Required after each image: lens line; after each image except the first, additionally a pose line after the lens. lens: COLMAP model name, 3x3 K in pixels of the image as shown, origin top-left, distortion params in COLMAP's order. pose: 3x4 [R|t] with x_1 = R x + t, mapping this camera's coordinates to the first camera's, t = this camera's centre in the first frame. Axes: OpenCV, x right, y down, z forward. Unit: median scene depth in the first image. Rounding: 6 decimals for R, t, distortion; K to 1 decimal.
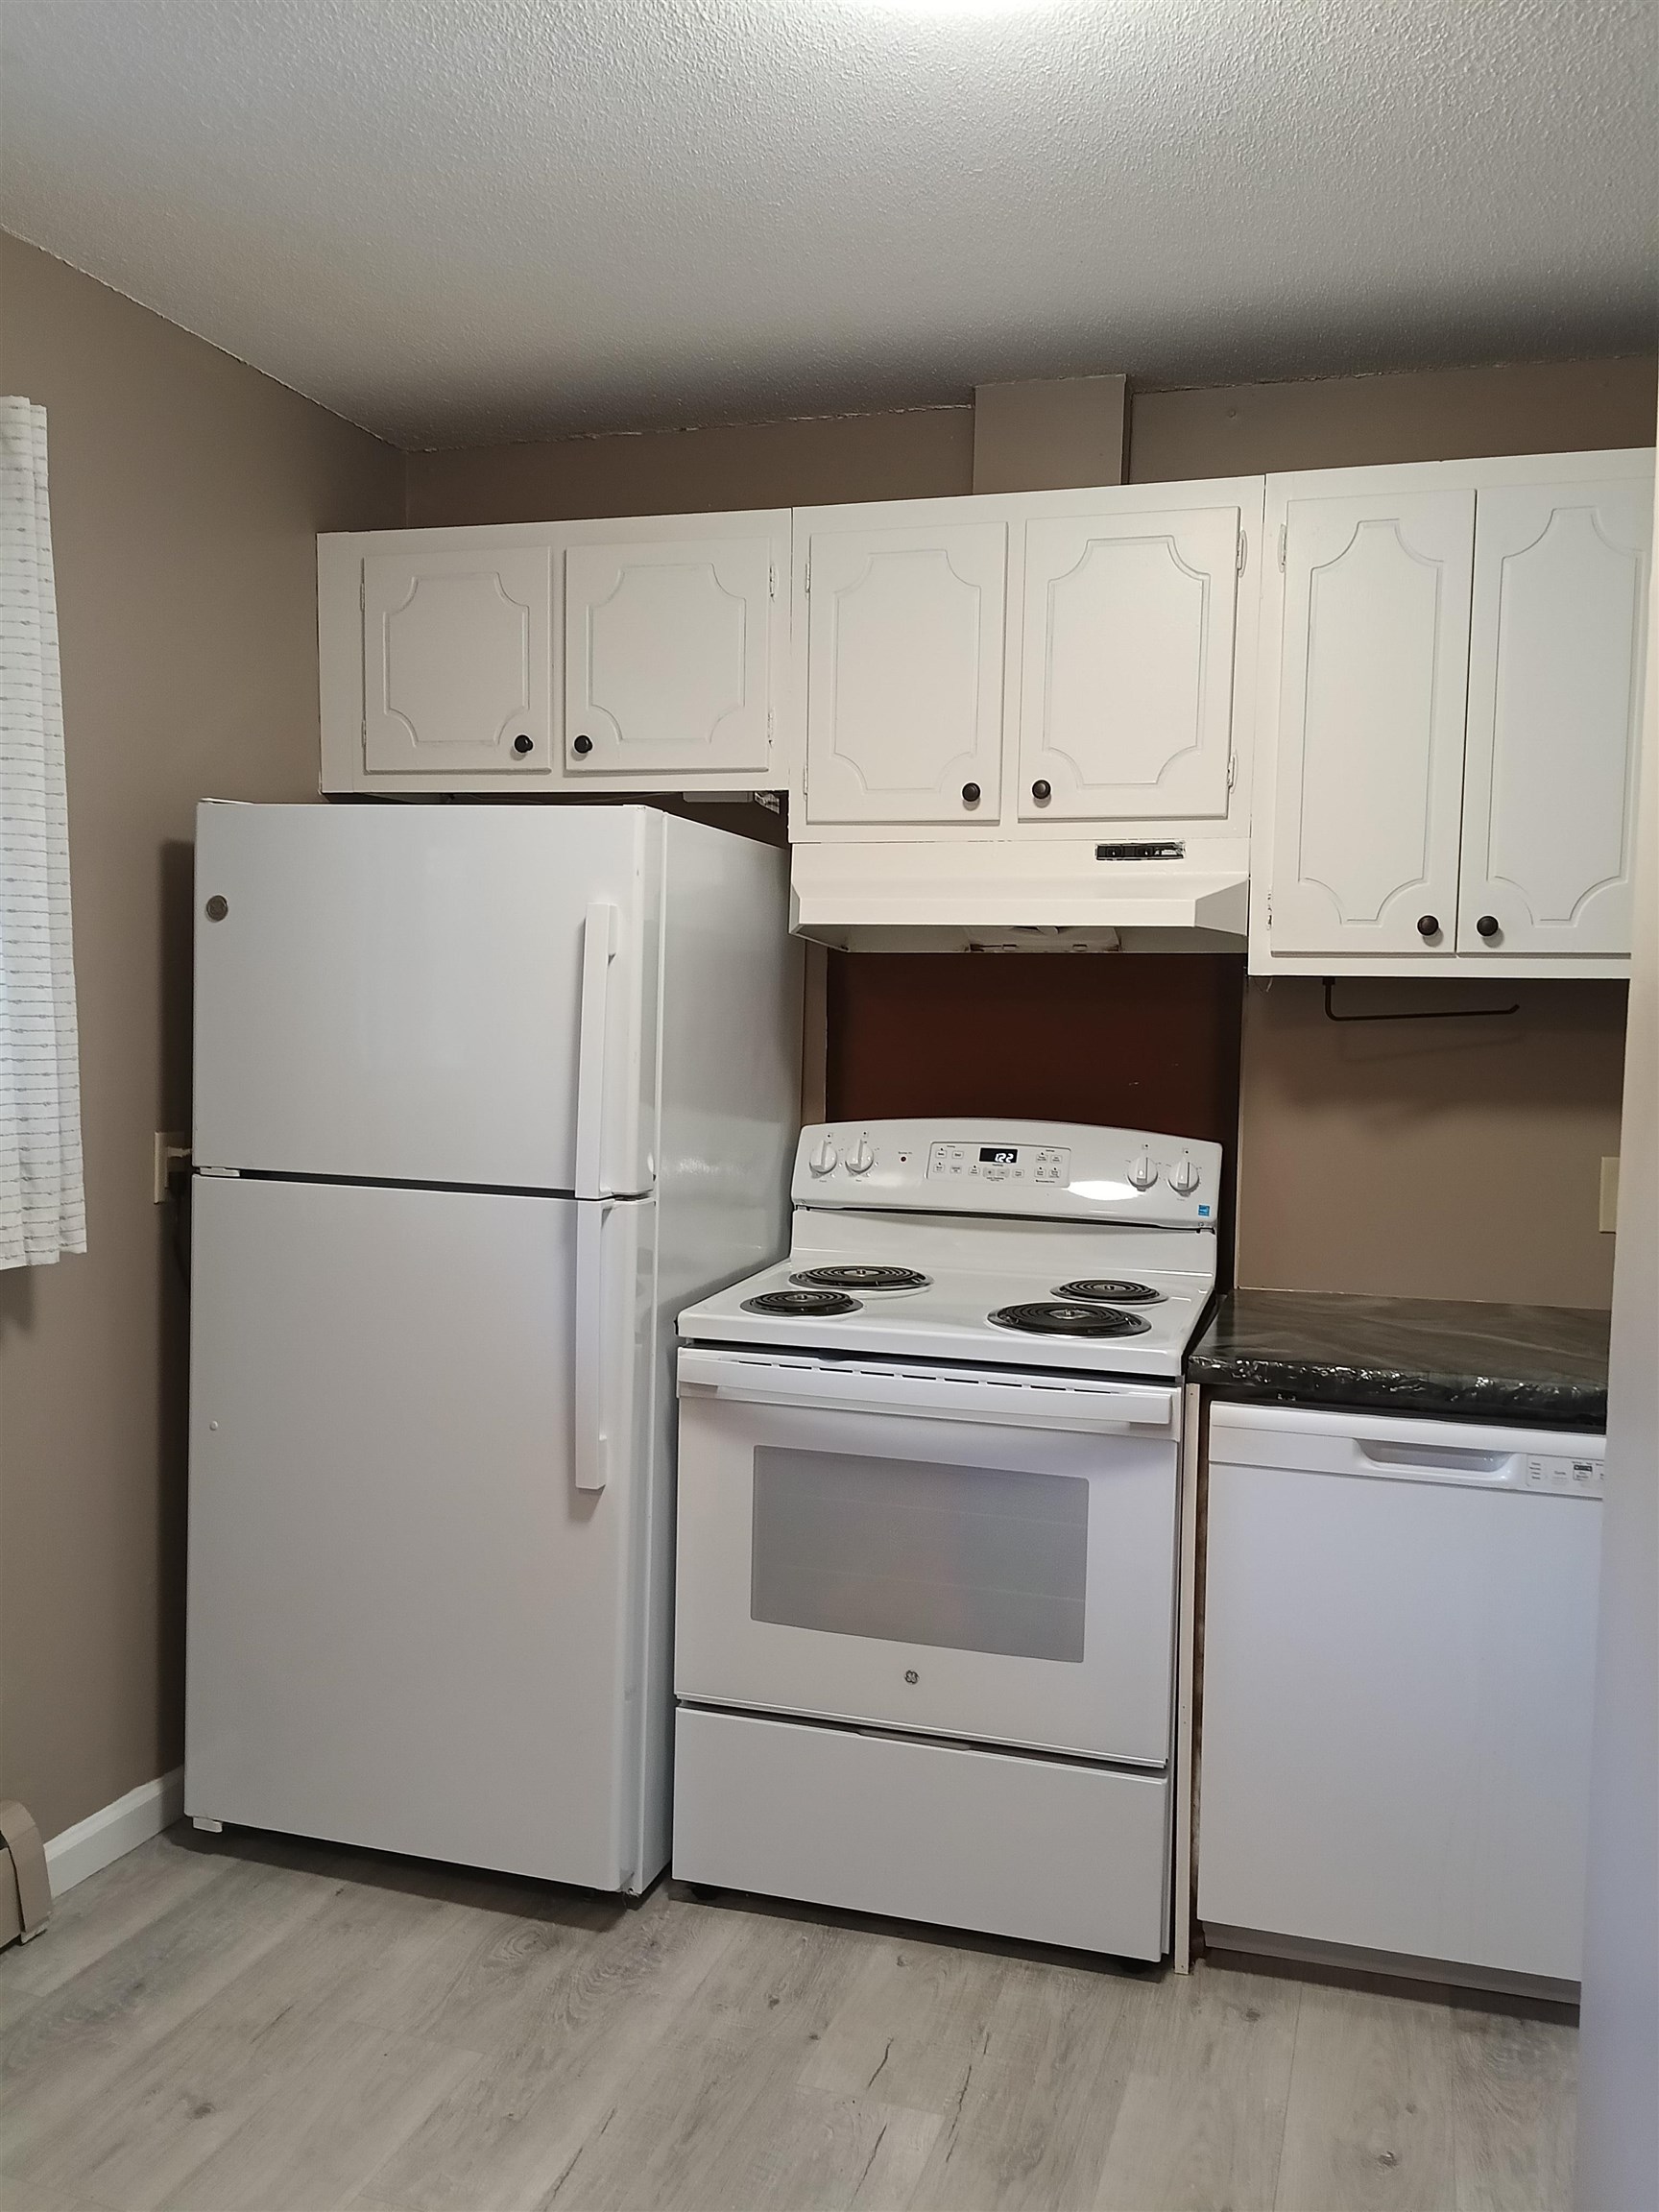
lens RADIAL K [[1709.1, 0, 829.5], [0, 1709.1, 1106.0], [0, 0, 1]] dist [0.065684, -0.155301]
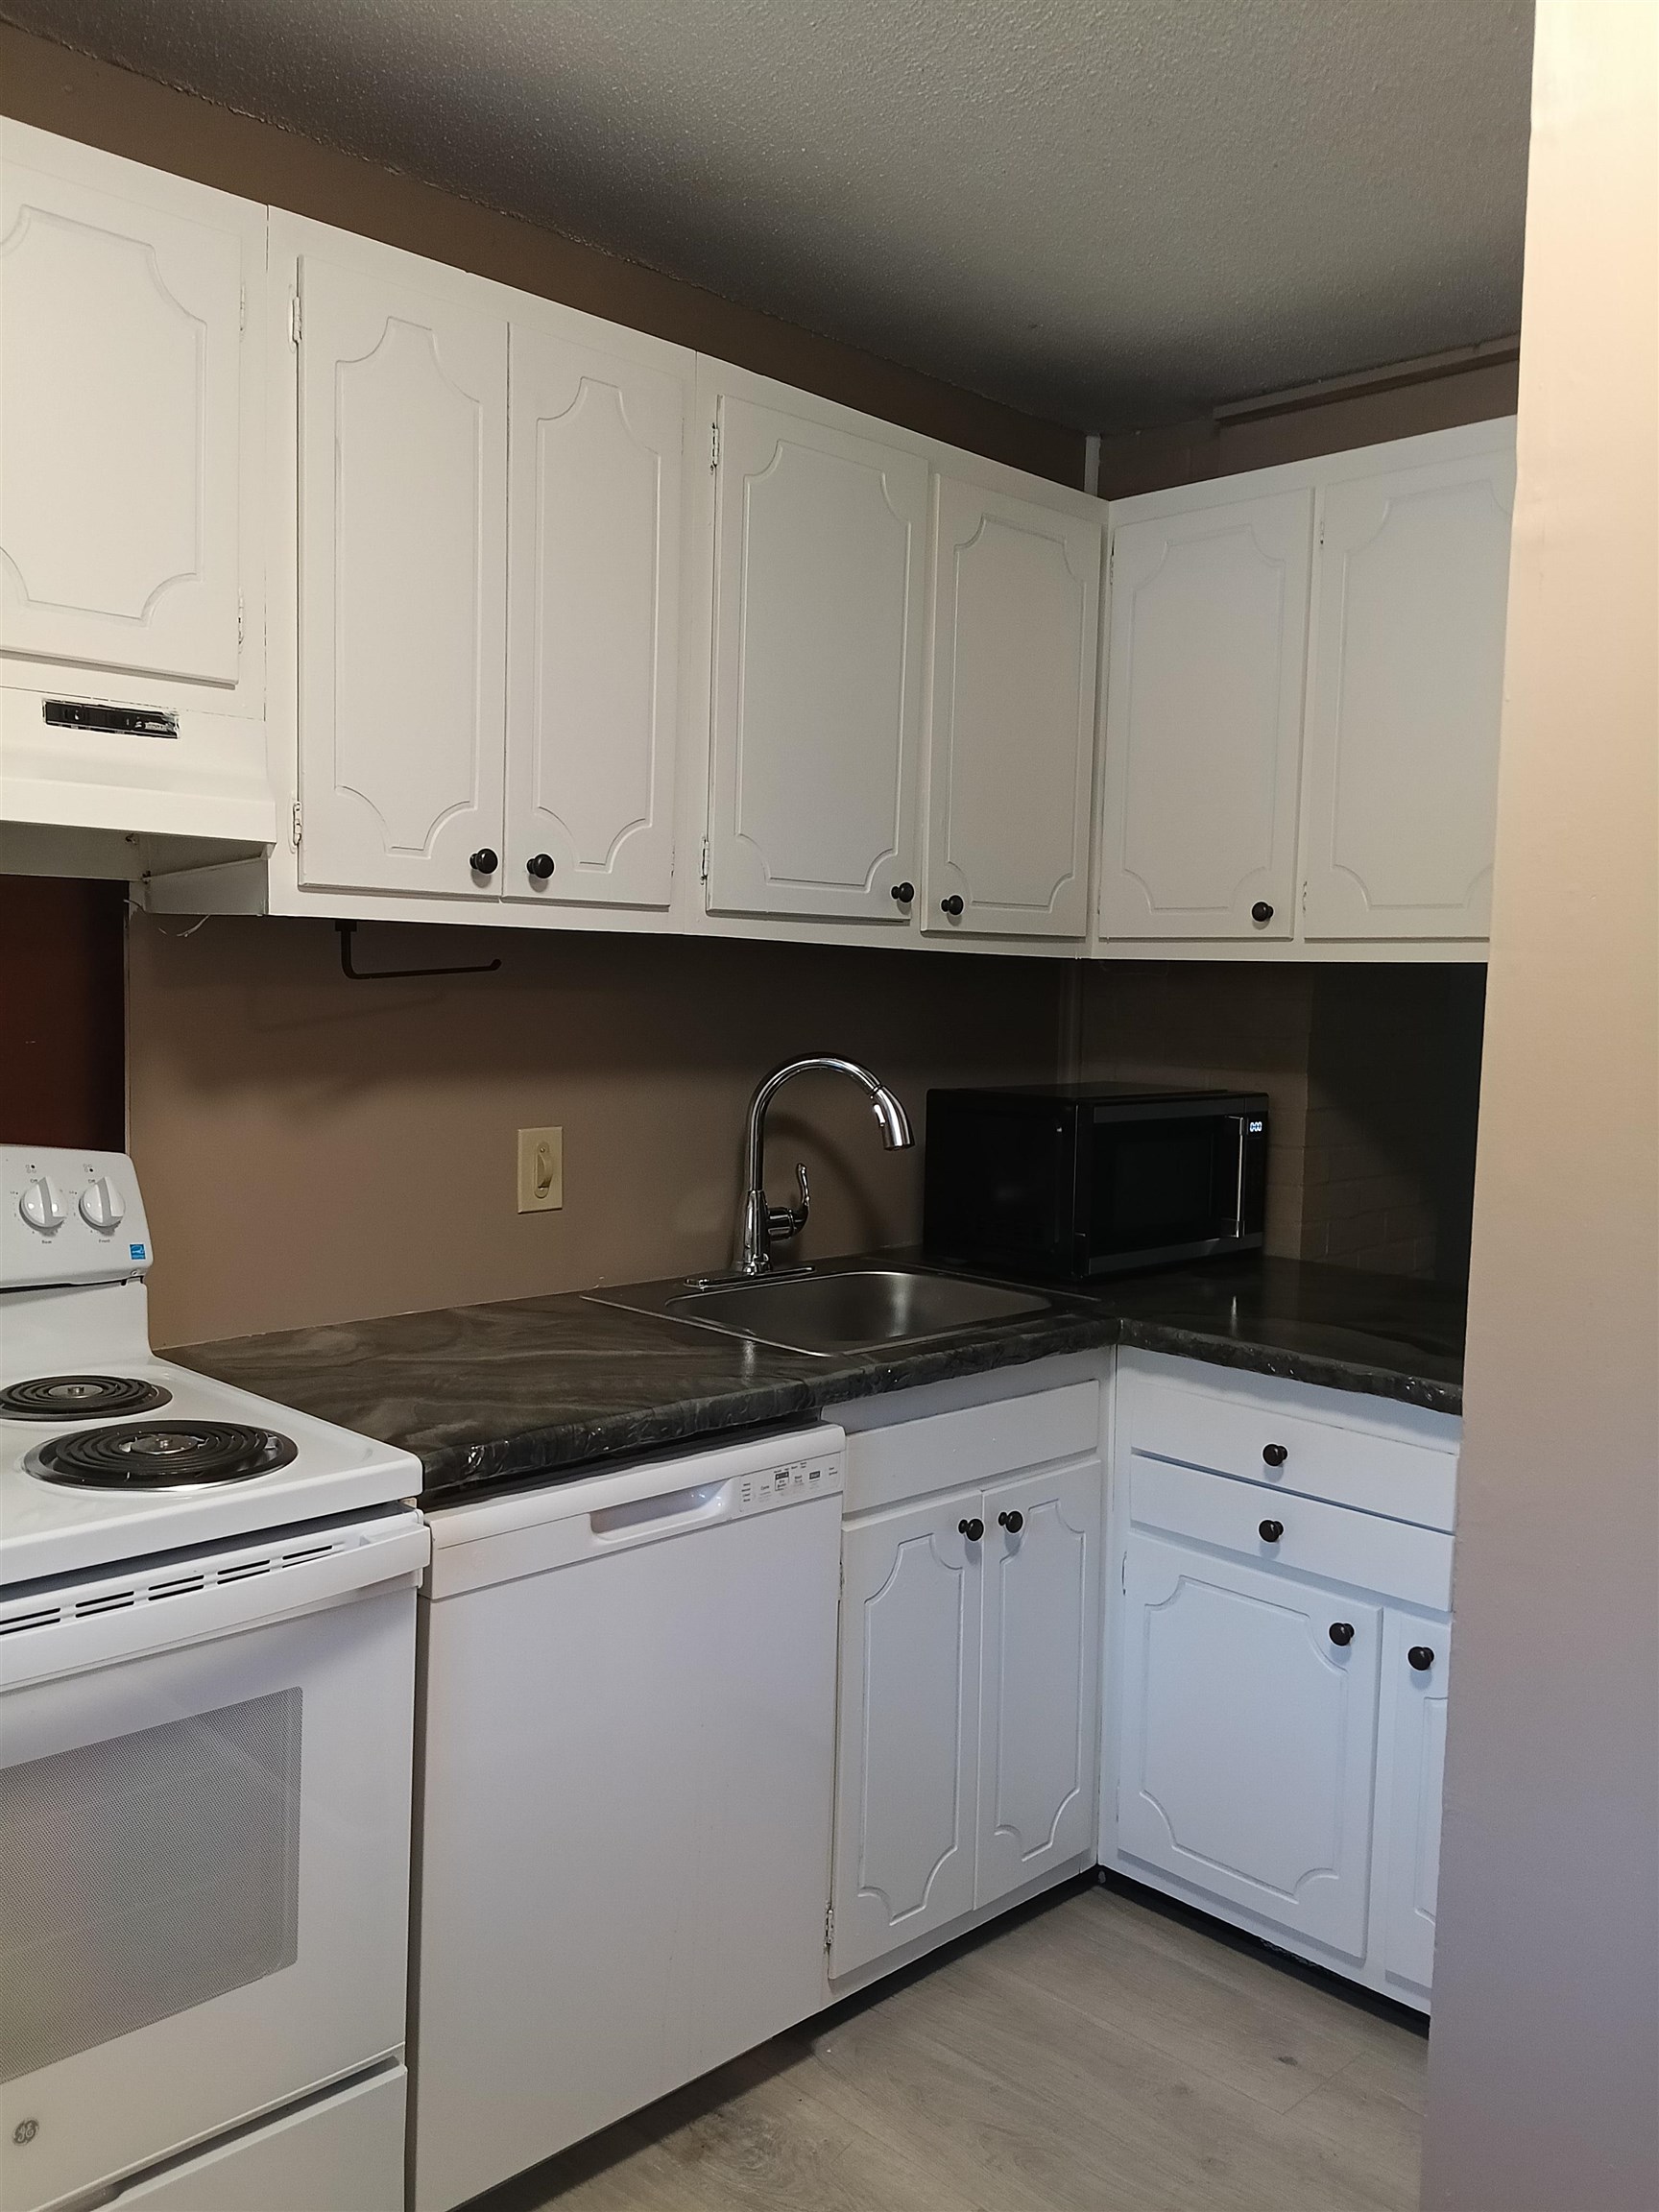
lens RADIAL K [[1788.5, 0, 829.5], [0, 1788.5, 1106.0], [0, 0, 1]] dist [0.075123, -0.114479]
pose [[0.457031, -0.071222, 0.886595, -0.319881], [0.033572, 0.997460, 0.062822, -0.036903], [-0.888817, 0.001054, 0.458261, 0.454660]]
